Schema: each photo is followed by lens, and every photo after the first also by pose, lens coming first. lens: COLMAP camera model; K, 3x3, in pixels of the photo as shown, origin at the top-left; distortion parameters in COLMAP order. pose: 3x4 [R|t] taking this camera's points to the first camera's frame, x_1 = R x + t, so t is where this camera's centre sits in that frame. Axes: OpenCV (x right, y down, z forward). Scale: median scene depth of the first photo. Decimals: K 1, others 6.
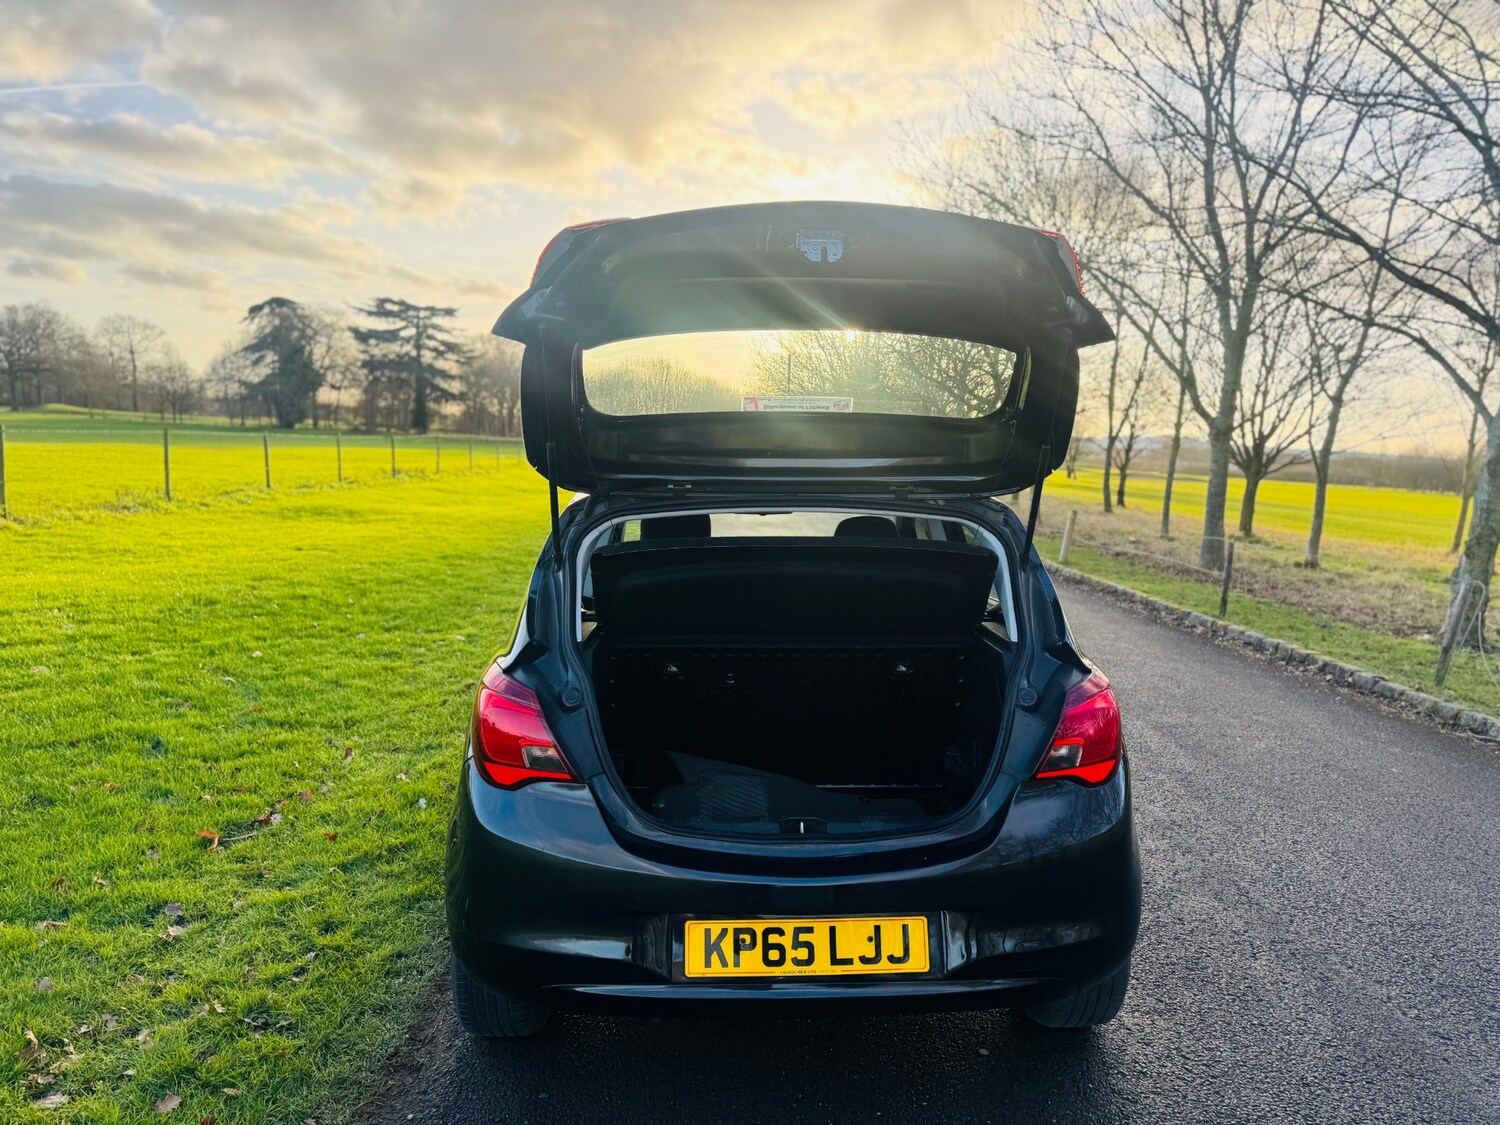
lens RADIAL K [[1047.3, 0, 749.5], [0, 1047.3, 584.4], [0, 0, 1]] dist [0.019716, -0.022312]
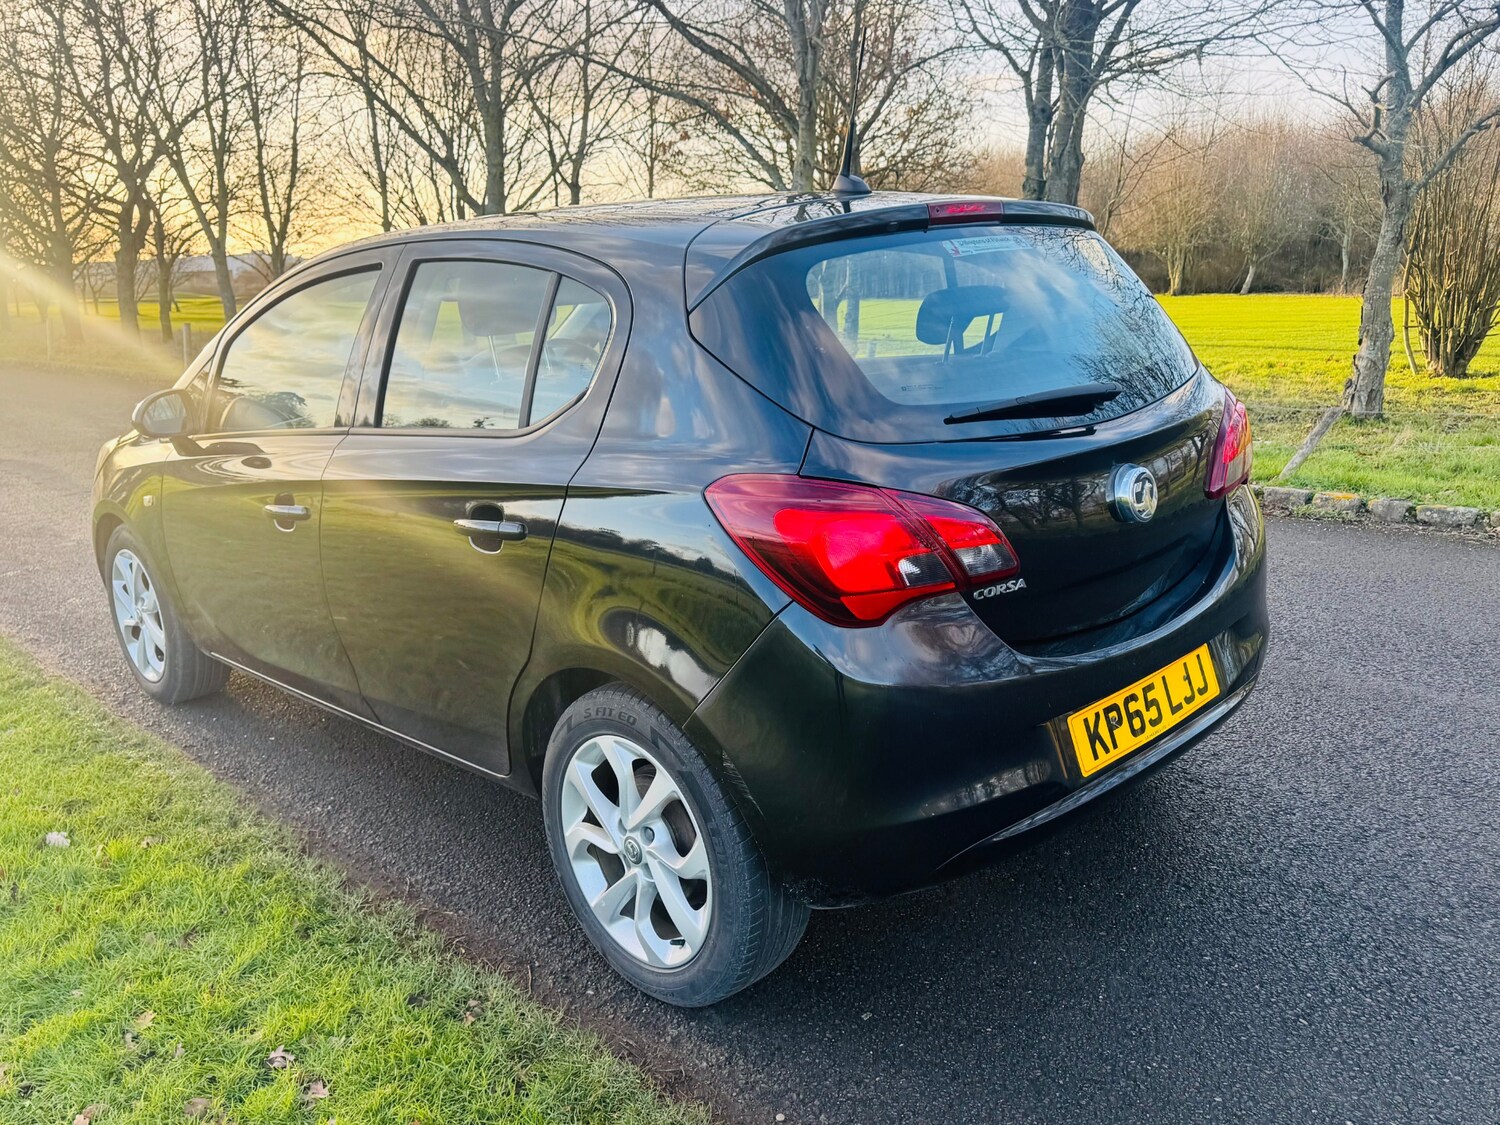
lens RADIAL K [[1230.0, 0, 744.4], [0, 1230.0, 580.6], [0, 0, 1]] dist [0.040773, -0.055401]
pose [[0.738692, -0.217657, 0.637933, -0.428863], [0.141285, 0.975403, 0.169198, 0.005320], [-0.659069, -0.034855, 0.751274, 0.216647]]
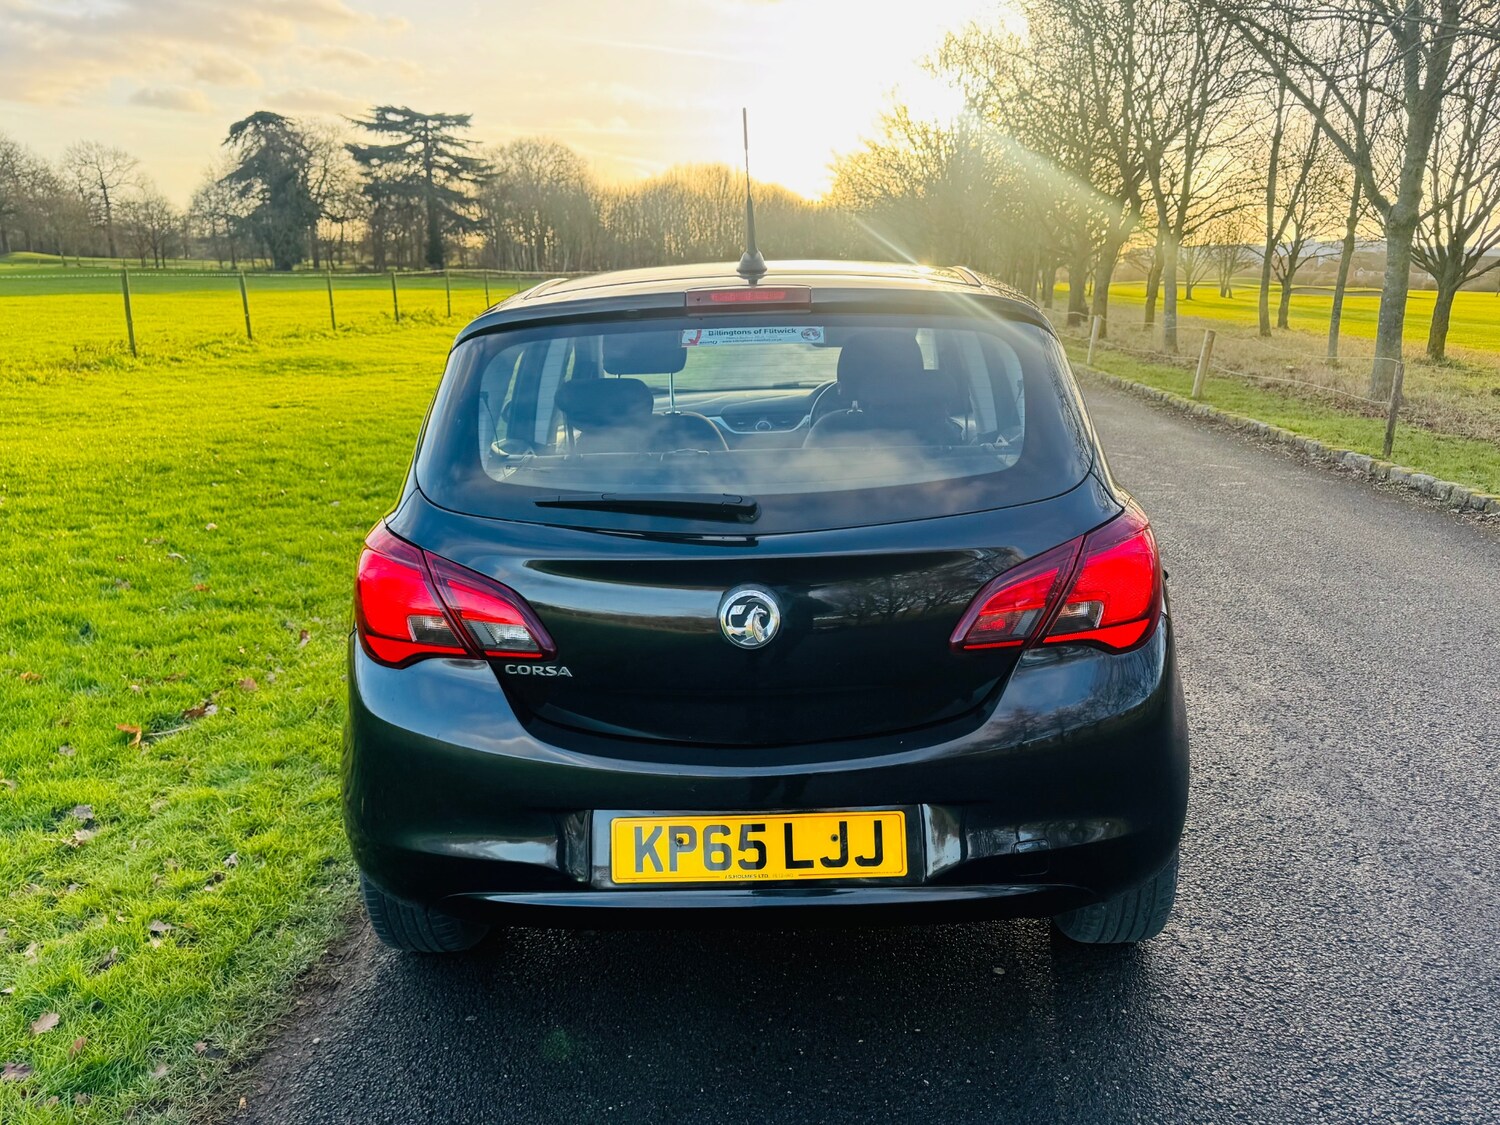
lens RADIAL K [[1230.0, 0, 744.4], [0, 1230.0, 580.6], [0, 0, 1]] dist [0.040773, -0.055401]
pose [[0.997243, -0.018994, -0.071734, 0.058694], [0.026915, 0.993442, 0.111123, 0.014371], [0.069153, -0.112748, 0.991214, 0.031158]]
